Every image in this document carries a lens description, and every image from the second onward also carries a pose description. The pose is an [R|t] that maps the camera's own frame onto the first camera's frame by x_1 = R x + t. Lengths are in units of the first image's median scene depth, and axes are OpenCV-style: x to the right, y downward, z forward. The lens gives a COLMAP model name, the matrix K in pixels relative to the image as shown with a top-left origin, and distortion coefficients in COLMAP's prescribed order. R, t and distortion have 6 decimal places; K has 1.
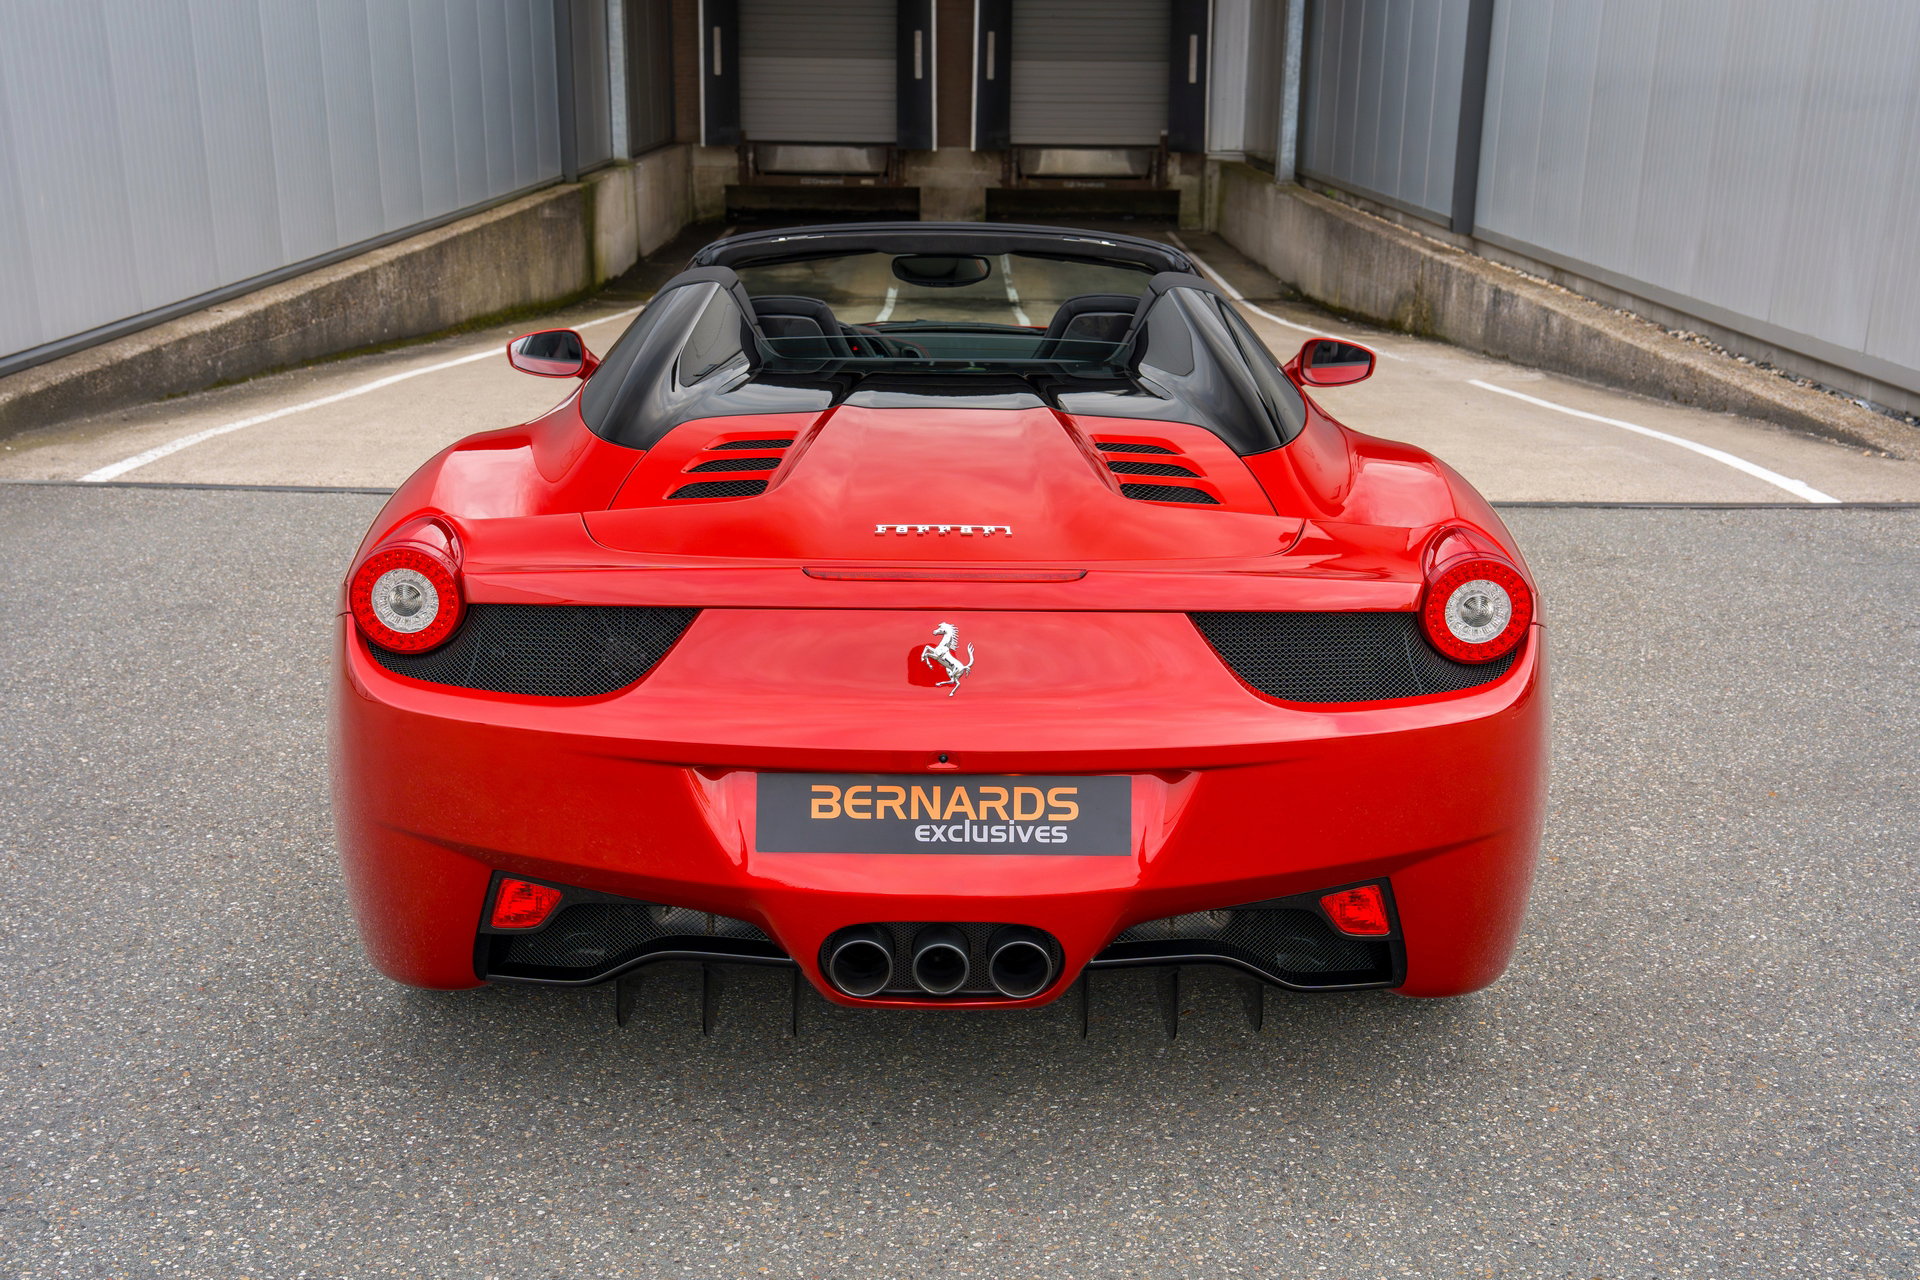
lens RADIAL K [[1979.3, 0, 974.2], [0, 1979.3, 641.5], [0, 0, 1]] dist [0.058274, 0.000000]
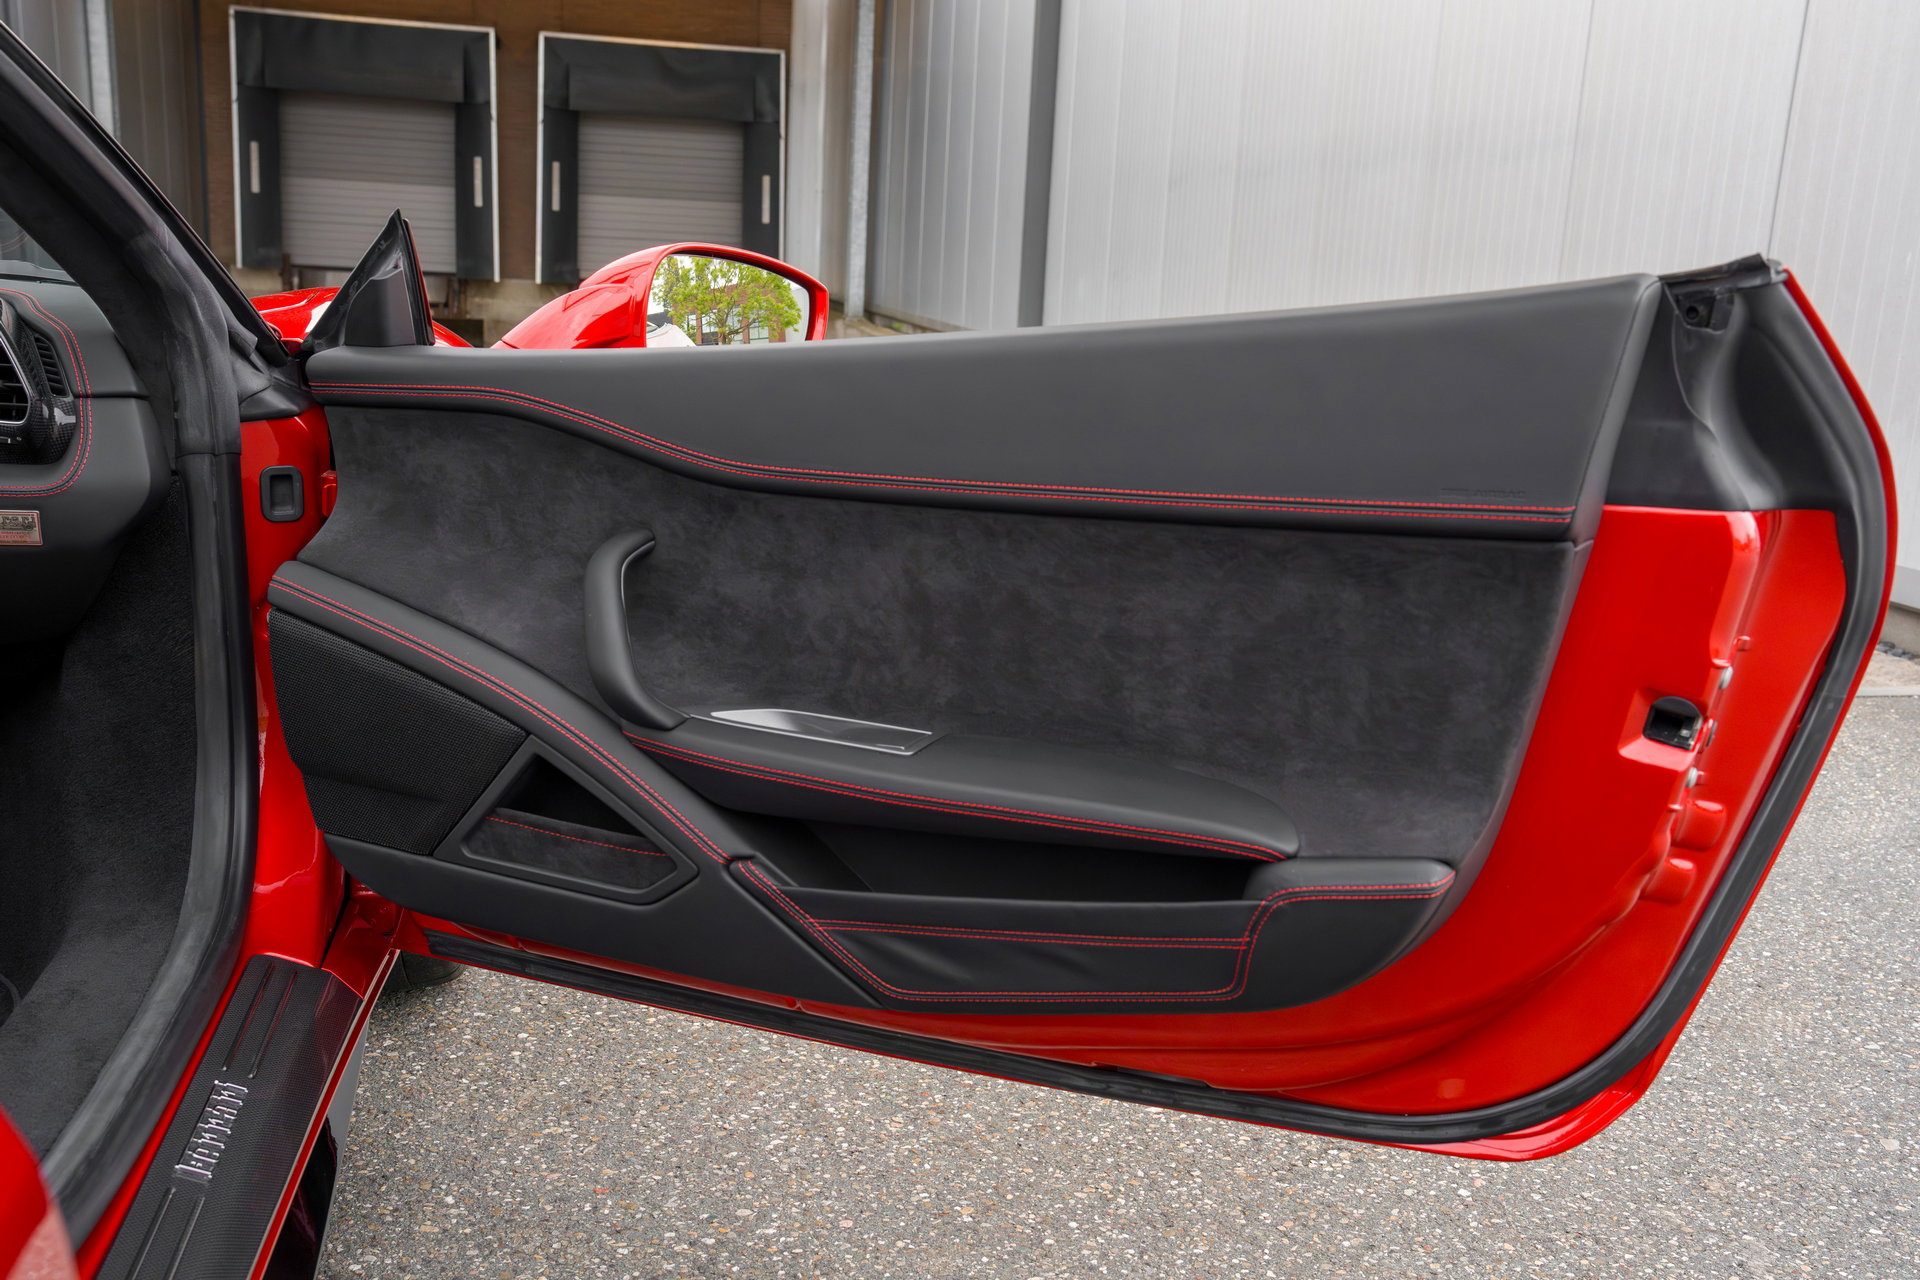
lens RADIAL K [[1756.7, 0, 939.4], [0, 1756.7, 633.9], [0, 0, 1]] dist [0.033075, 0.000000]
pose [[0.983932, -0.001930, 0.178532, 0.062432], [0.014900, 0.997341, -0.071337, -0.023362], [-0.177920, 0.072851, 0.981345, 0.233834]]
